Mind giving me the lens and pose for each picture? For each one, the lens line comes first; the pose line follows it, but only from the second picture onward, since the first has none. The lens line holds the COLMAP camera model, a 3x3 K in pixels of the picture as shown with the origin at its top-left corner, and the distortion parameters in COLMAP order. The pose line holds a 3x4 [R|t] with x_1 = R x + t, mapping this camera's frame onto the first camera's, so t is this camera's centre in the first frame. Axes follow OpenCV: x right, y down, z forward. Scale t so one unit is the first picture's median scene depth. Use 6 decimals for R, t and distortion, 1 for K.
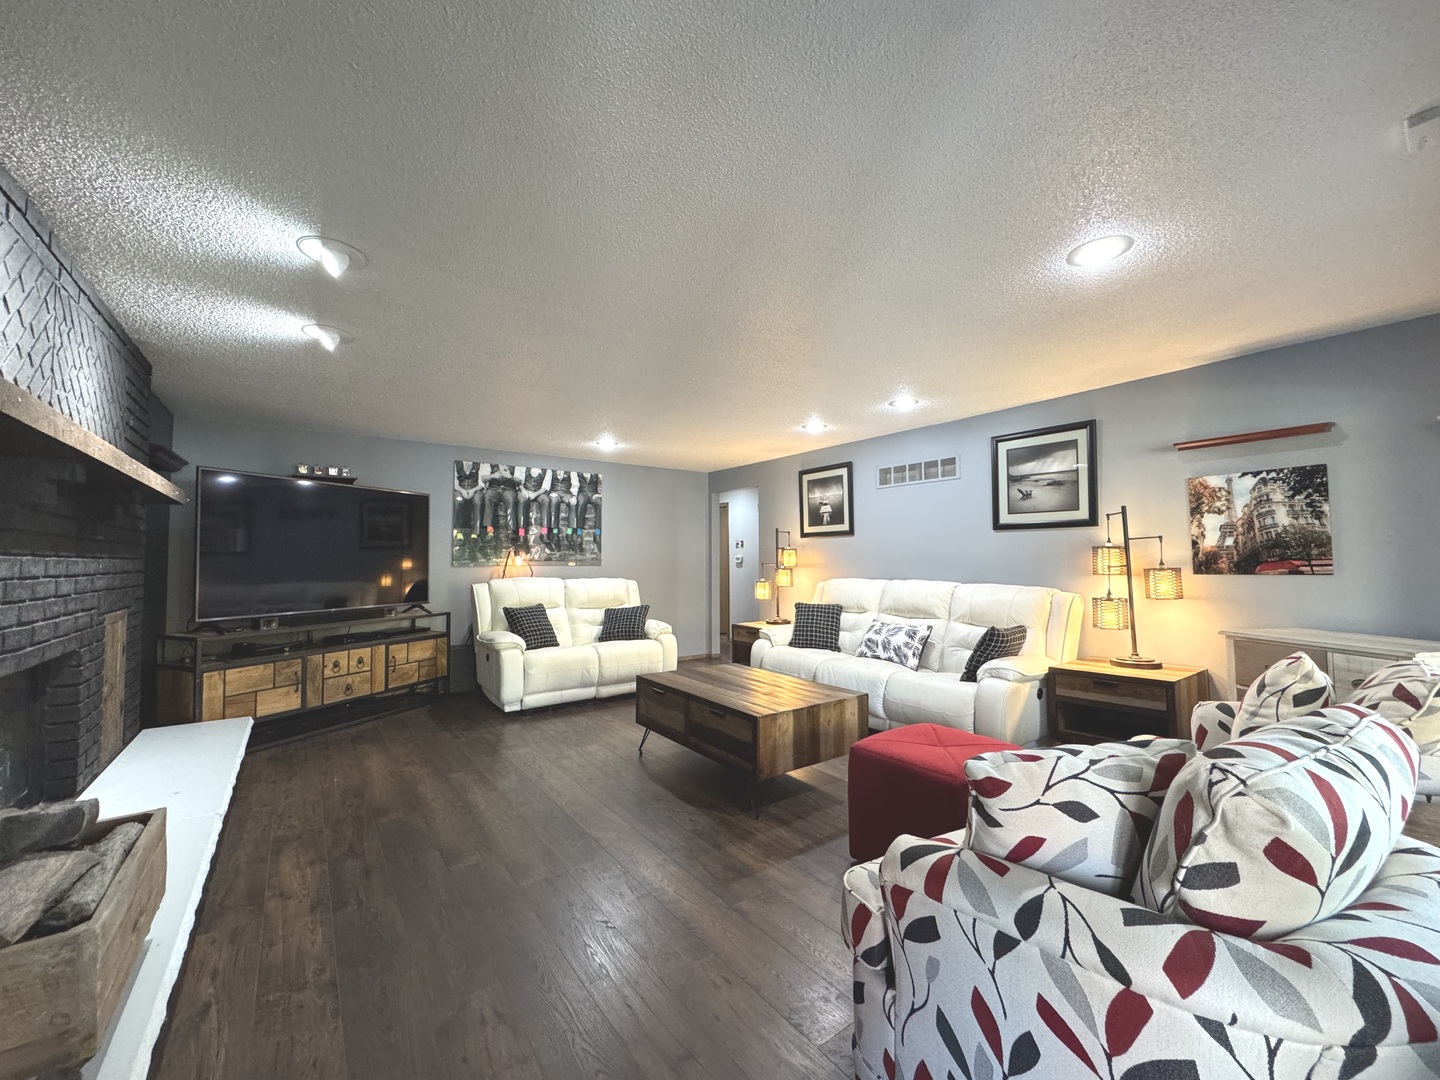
lens RADIAL K [[573.5, 0, 718.2], [0, 573.5, 542.2], [0, 0, 1]] dist [-0.004776, 0.000258]
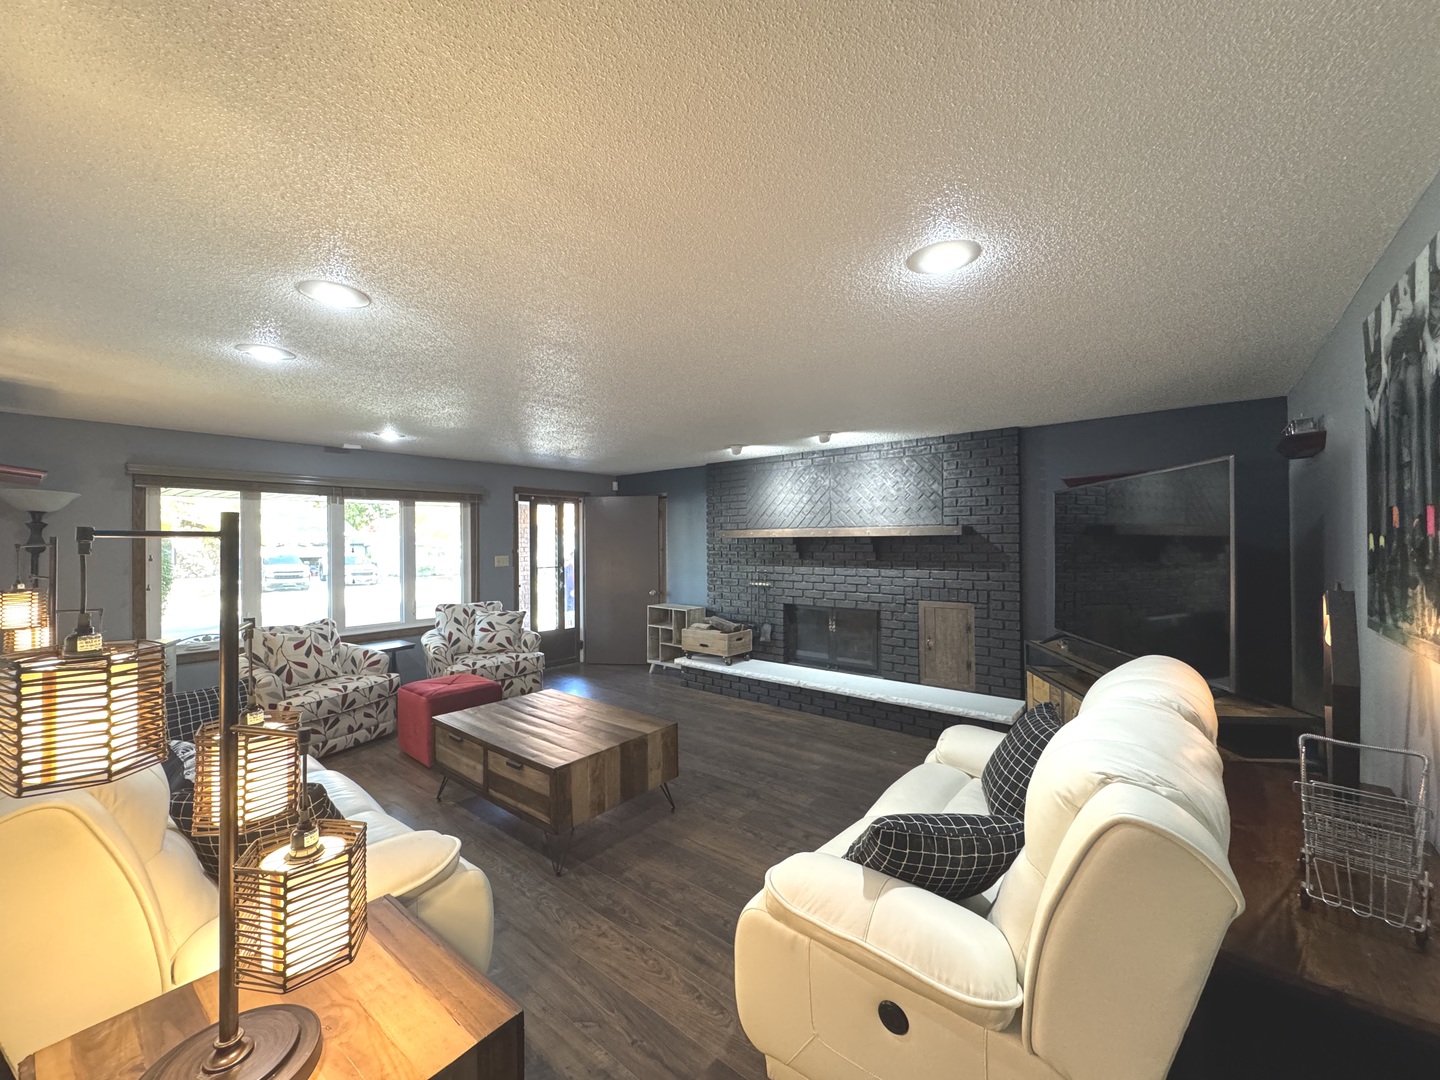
lens RADIAL K [[573.5, 0, 720.5], [0, 573.5, 540.4], [0, 0, 1]] dist [-0.004776, 0.000258]
pose [[-0.968159, 0.007819, -0.250216, 0.004407], [0.017378, 0.999200, -0.036015, -0.005030], [0.249734, -0.039216, -0.967520, 1.198052]]
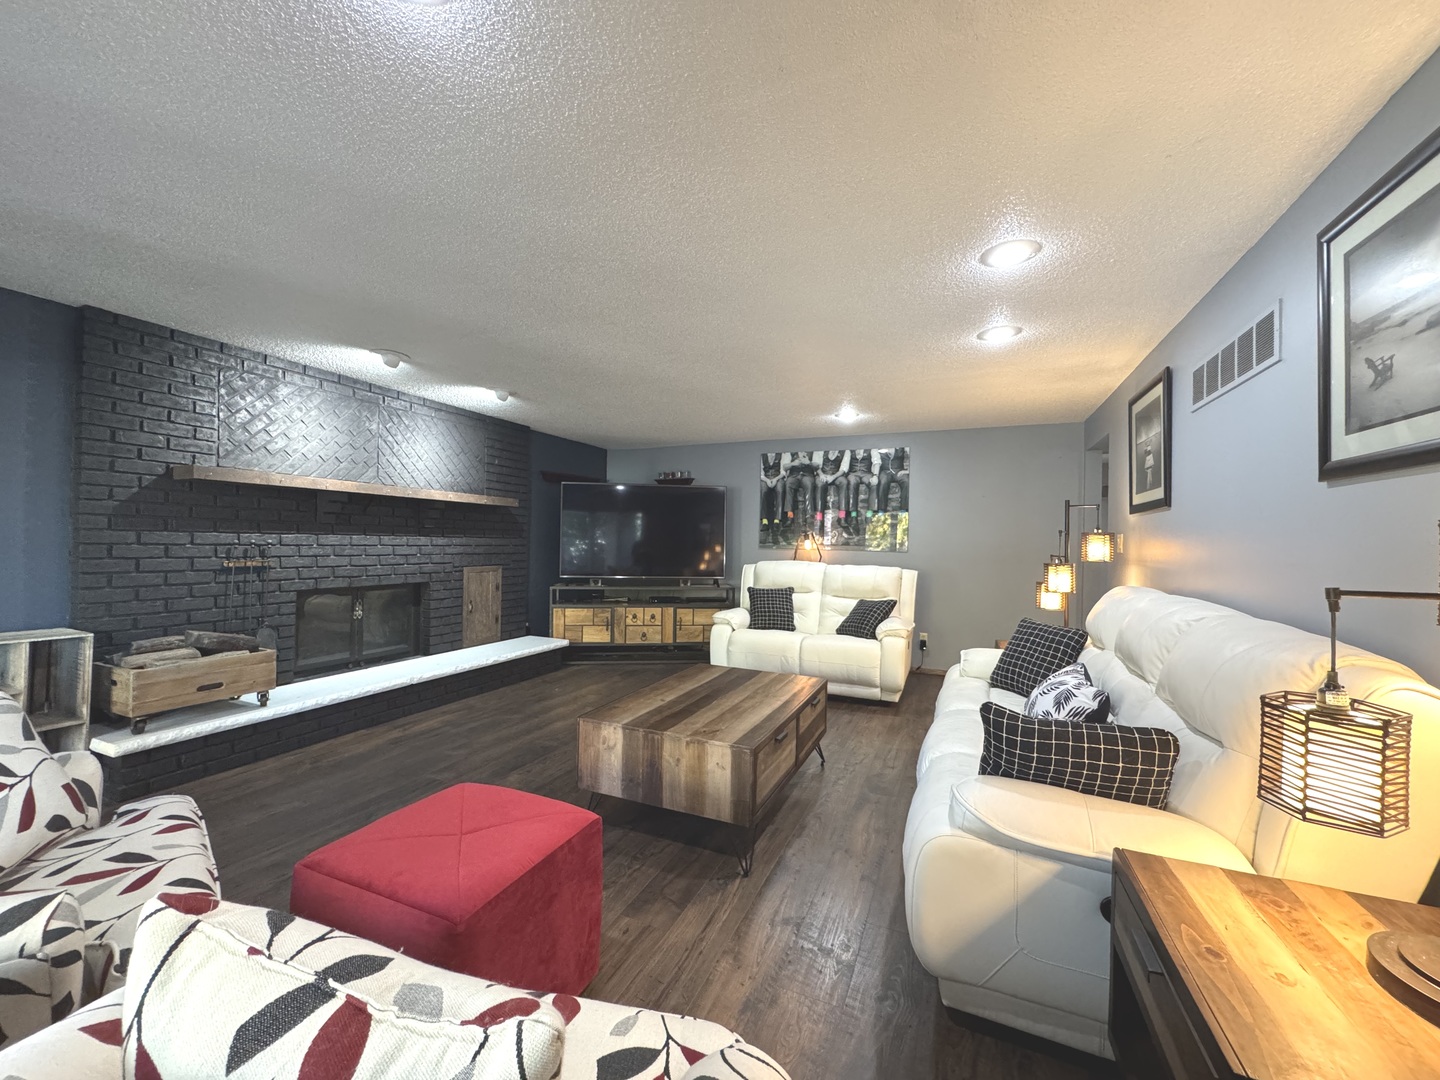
lens RADIAL K [[573.5, 0, 720.5], [0, 573.5, 544.7], [0, 0, 1]] dist [-0.004776, 0.000258]
pose [[0.506779, 0.016700, -0.861914, 0.453335], [0.008728, 0.999662, 0.024501, 0.006250], [0.862032, -0.019939, 0.506462, 0.349671]]
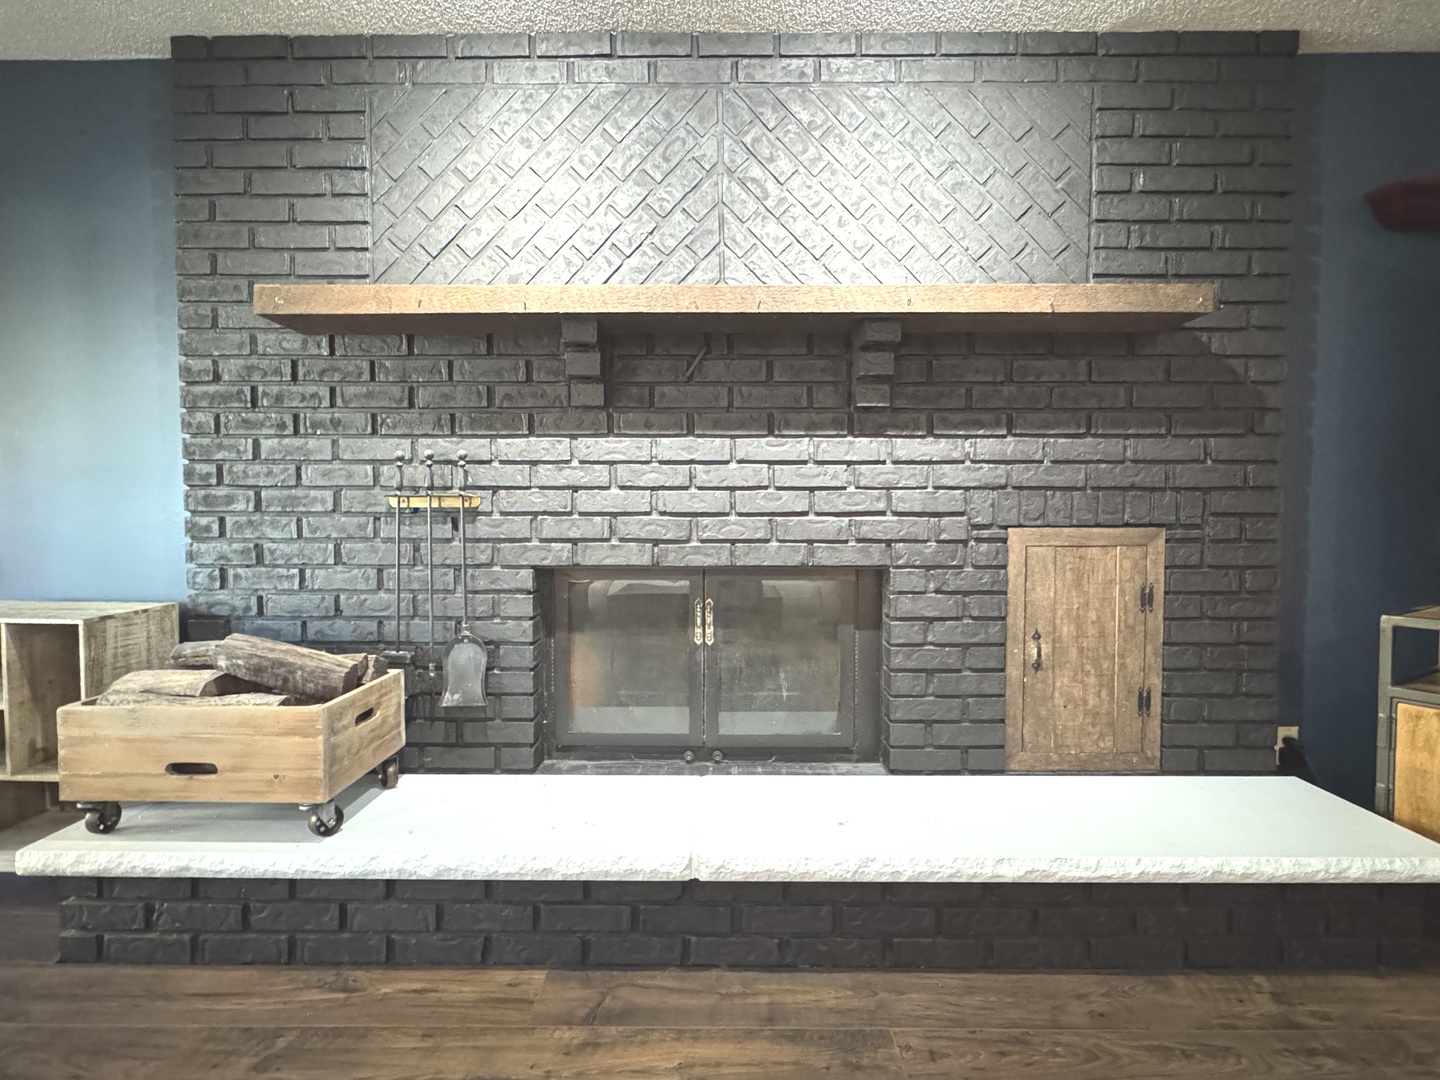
lens RADIAL K [[713.1, 0, 718.2], [0, 713.1, 543.2], [0, 0, 1]] dist [-0.002603, 0.001833]
pose [[-0.596833, 0.035075, -0.801599, -0.119322], [0.029126, 0.999333, 0.022042, 0.053223], [0.801837, -0.010192, -0.597456, 0.548014]]
